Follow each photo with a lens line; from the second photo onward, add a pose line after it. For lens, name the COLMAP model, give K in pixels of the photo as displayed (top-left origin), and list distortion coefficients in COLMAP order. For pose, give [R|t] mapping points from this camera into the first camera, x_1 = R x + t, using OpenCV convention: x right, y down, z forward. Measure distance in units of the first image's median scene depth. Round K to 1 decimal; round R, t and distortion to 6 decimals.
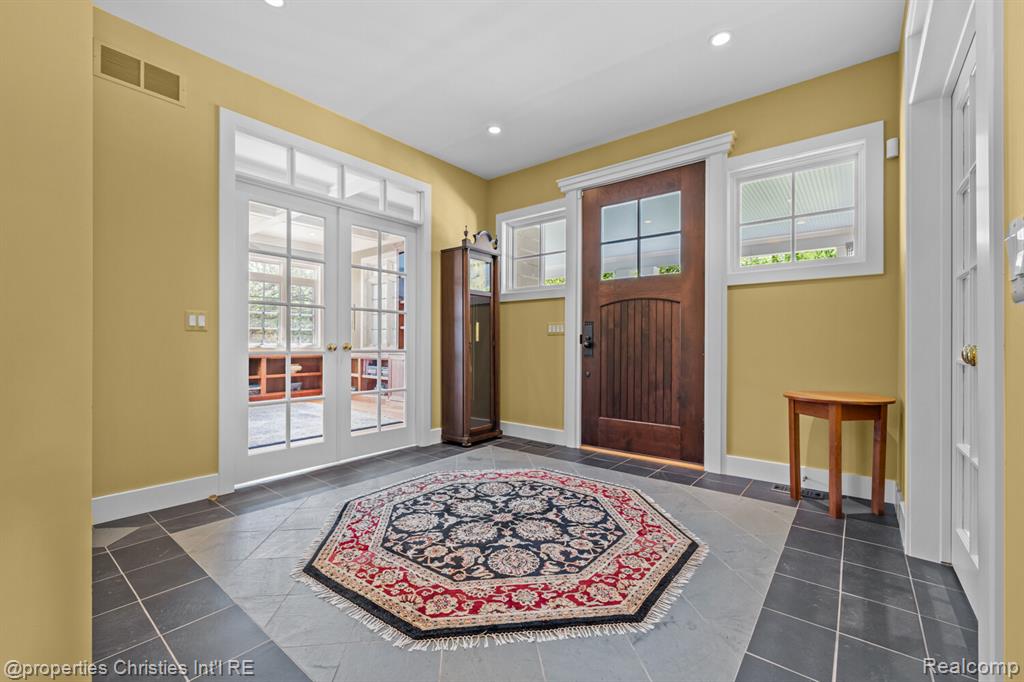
lens RADIAL K [[429.9, 0, 514.2], [0, 429.9, 345.6], [0, 0, 1]] dist [0.000753, 0.000023]
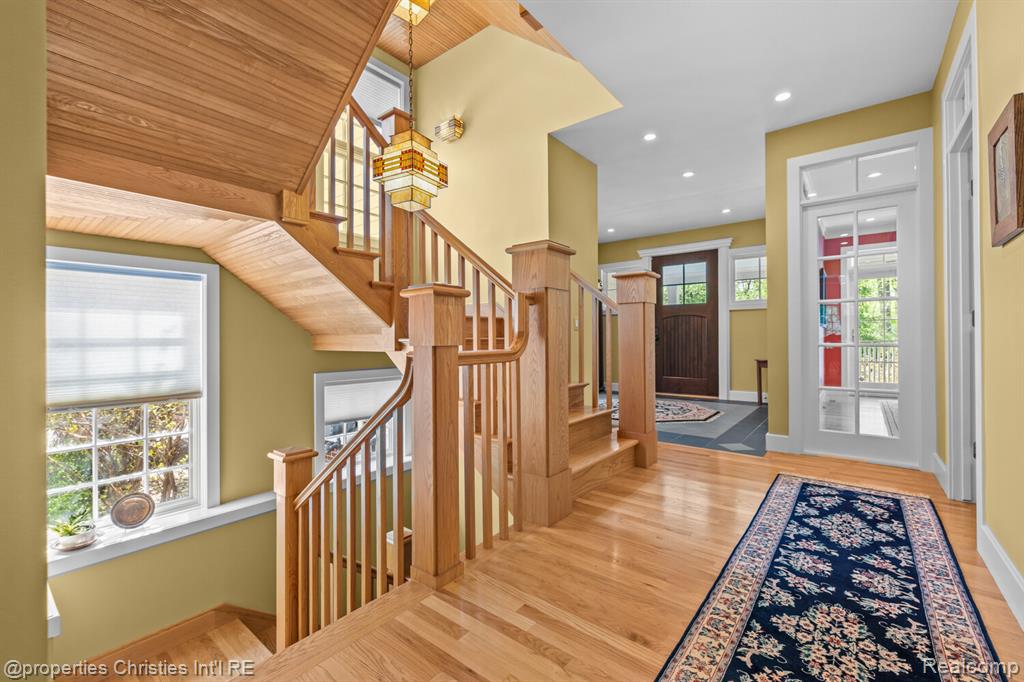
lens RADIAL K [[429.9, 0, 513.2], [0, 429.9, 337.9], [0, 0, 1]] dist [0.000753, 0.000023]
pose [[0.999963, -0.004981, -0.007033, -0.664476], [0.004943, 0.999973, -0.005430, 0.001945], [0.007060, 0.005396, 0.999961, -1.345003]]
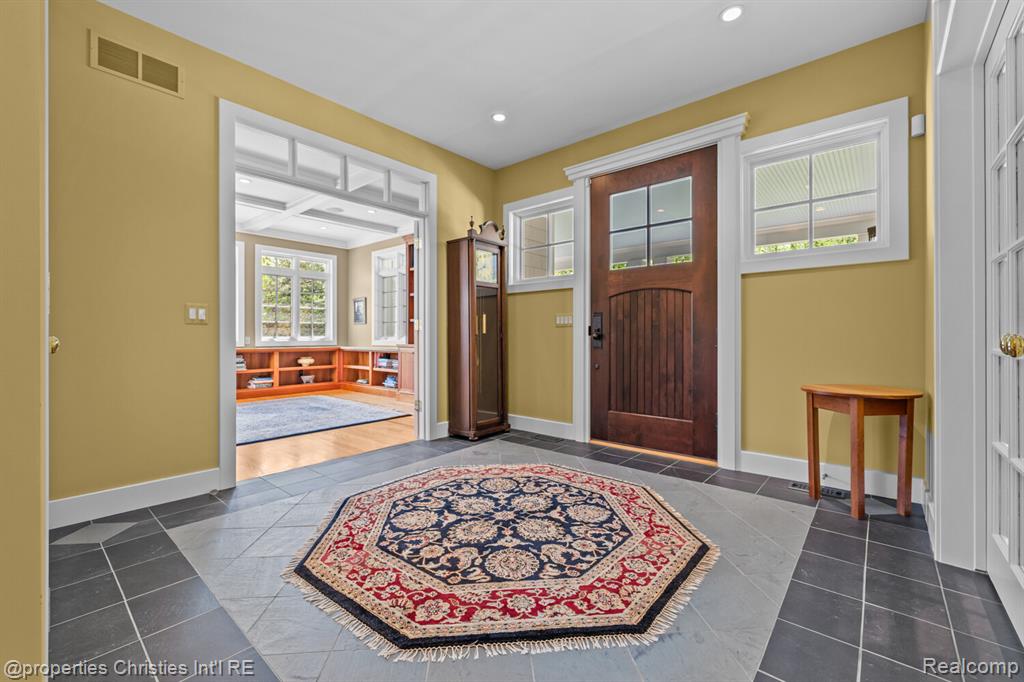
lens RADIAL K [[429.9, 0, 514.2], [0, 429.9, 337.5], [0, 0, 1]] dist [0.000753, 0.000023]
pose [[0.999471, -0.004523, -0.032212, 0.024511], [0.004485, 0.999989, -0.001235, 0.001065], [0.032217, 0.001090, 0.999480, 0.031060]]
